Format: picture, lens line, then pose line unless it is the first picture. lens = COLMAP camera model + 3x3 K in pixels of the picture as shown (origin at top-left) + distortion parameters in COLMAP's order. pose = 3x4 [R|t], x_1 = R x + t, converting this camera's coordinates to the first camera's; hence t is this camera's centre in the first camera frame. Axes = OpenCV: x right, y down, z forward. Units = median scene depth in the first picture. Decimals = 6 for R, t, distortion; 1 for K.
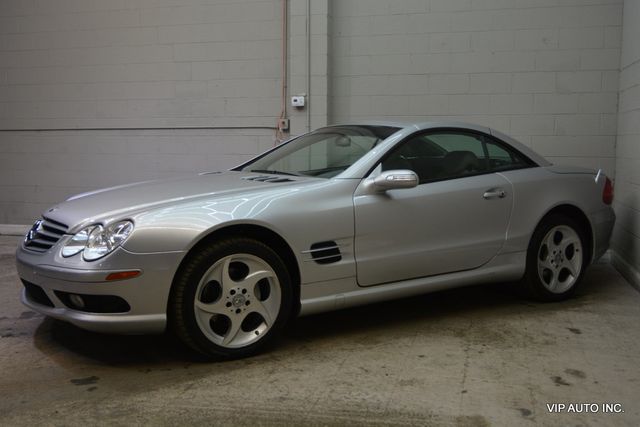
lens RADIAL K [[666.2, 0, 318.2], [0, 666.2, 213.1], [0, 0, 1]] dist [-0.009909, 0.002461]
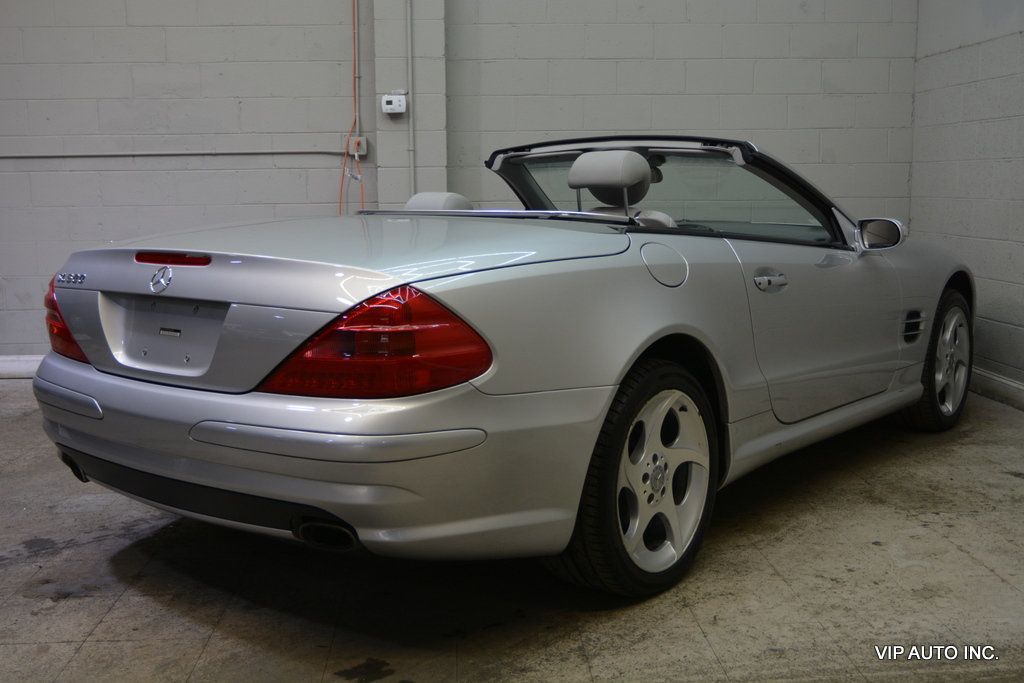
lens RADIAL K [[1117.2, 0, 512.0], [0, 1117.2, 341.5], [0, 0, 1]] dist [-0.011012, -0.015272]
pose [[0.951799, -0.055449, 0.301669, -0.426084], [0.044488, 0.998080, 0.043092, -0.015931], [-0.303479, -0.027595, 0.952438, 0.175095]]
